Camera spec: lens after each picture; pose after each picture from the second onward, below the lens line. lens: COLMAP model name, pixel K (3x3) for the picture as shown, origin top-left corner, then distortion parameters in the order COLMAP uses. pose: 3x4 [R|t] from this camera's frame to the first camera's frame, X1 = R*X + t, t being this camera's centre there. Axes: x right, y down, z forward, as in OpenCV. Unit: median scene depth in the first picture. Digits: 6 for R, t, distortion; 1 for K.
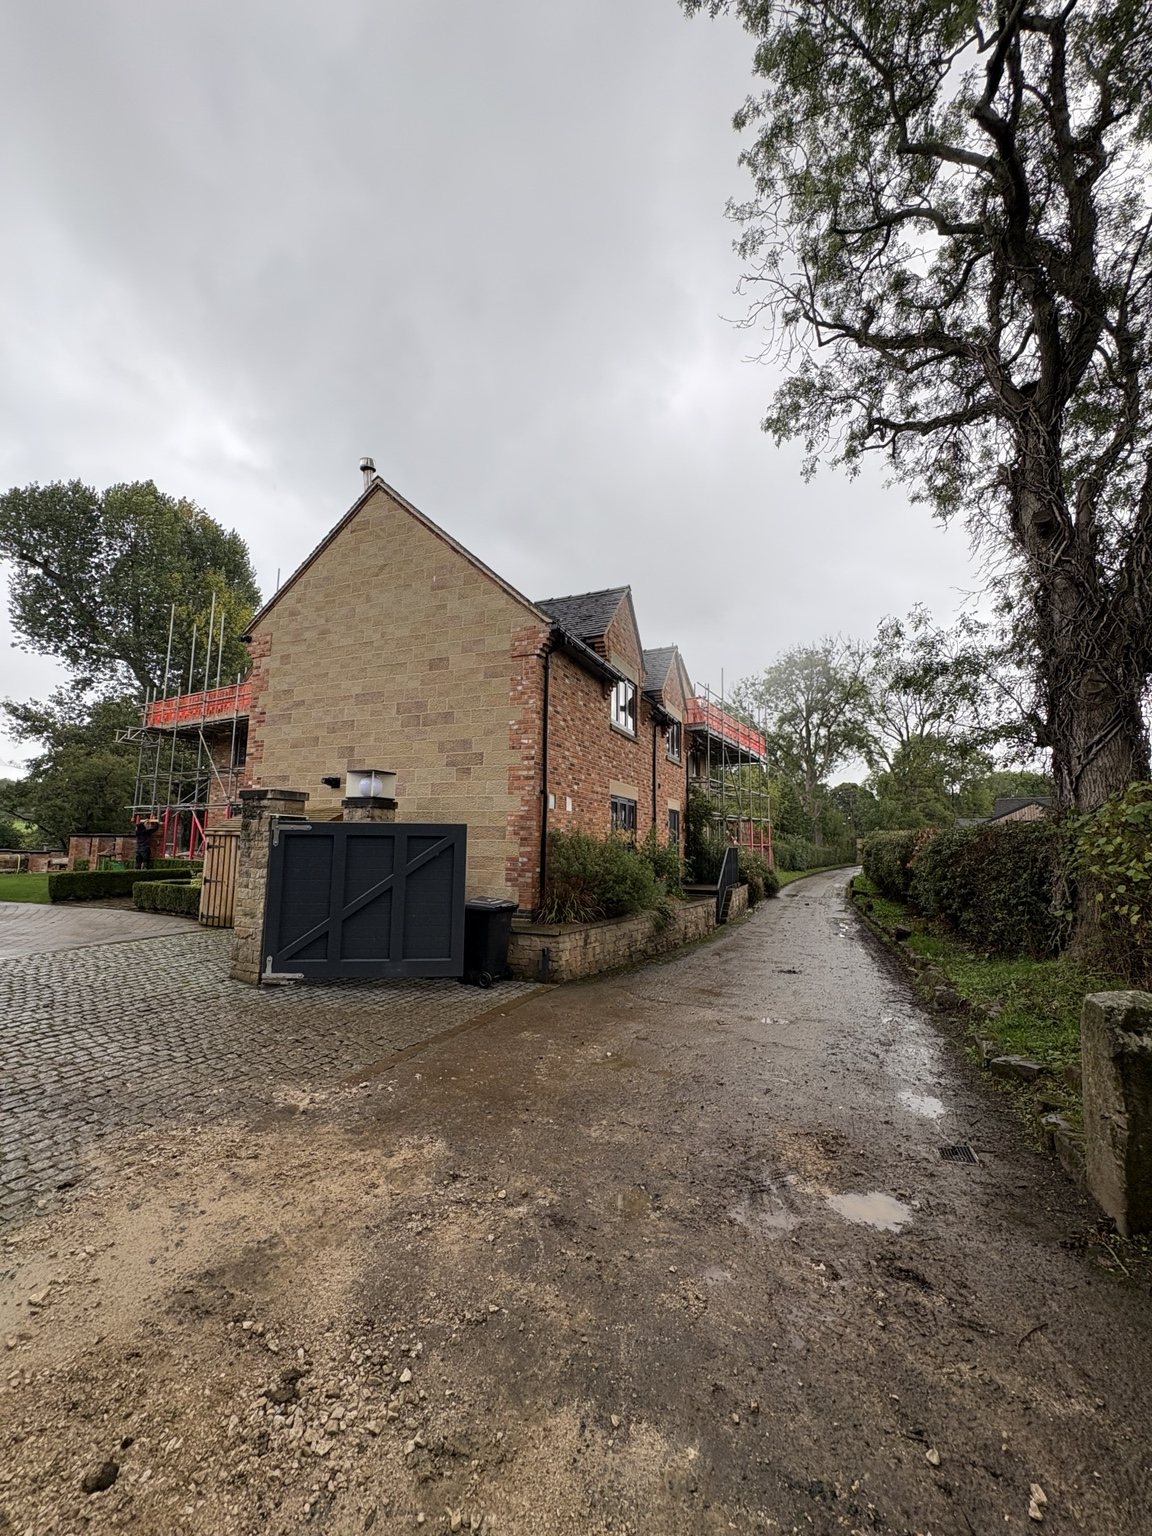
lens RADIAL K [[609.3, 0, 576.0], [0, 609.3, 768.0], [0, 0, 1]] dist [-0.000045, 0.000773]
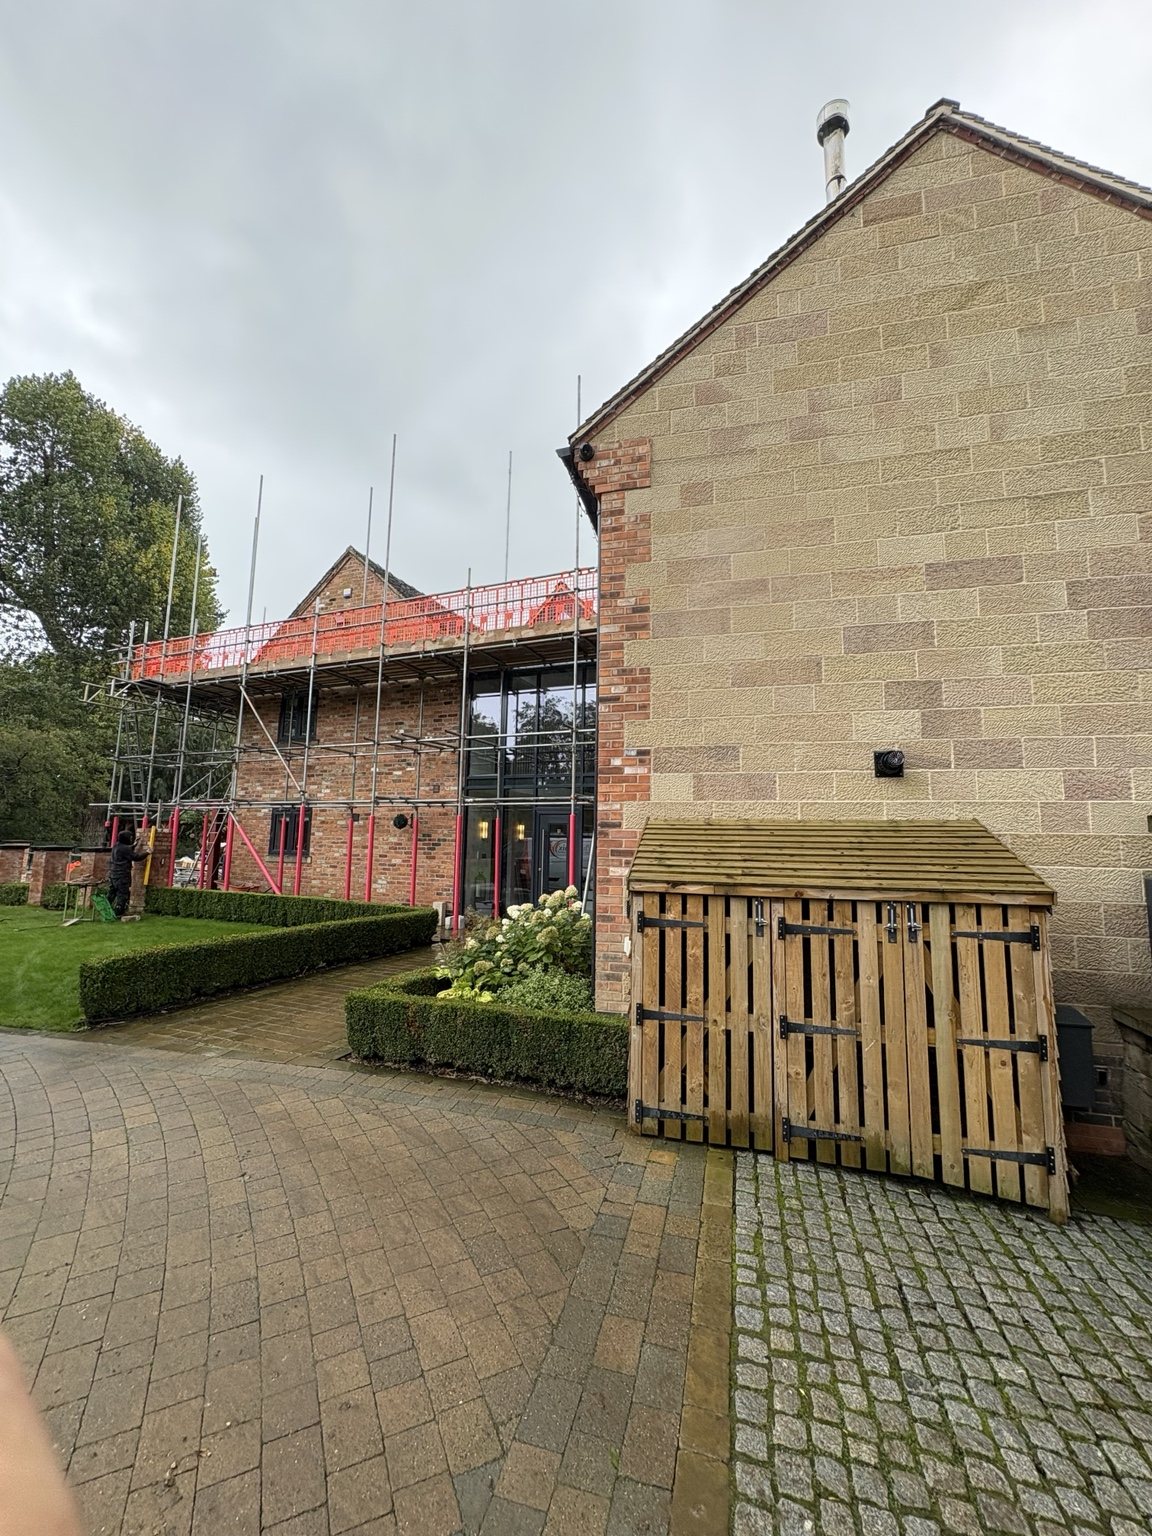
lens RADIAL K [[609.3, 0, 576.0], [0, 609.3, 768.0], [0, 0, 1]] dist [-0.000045, 0.000773]
pose [[0.989412, 0.021867, 0.143477, -0.626340], [-0.021556, 0.999761, -0.003722, 0.030848], [-0.143524, 0.000590, 0.989647, 0.560610]]
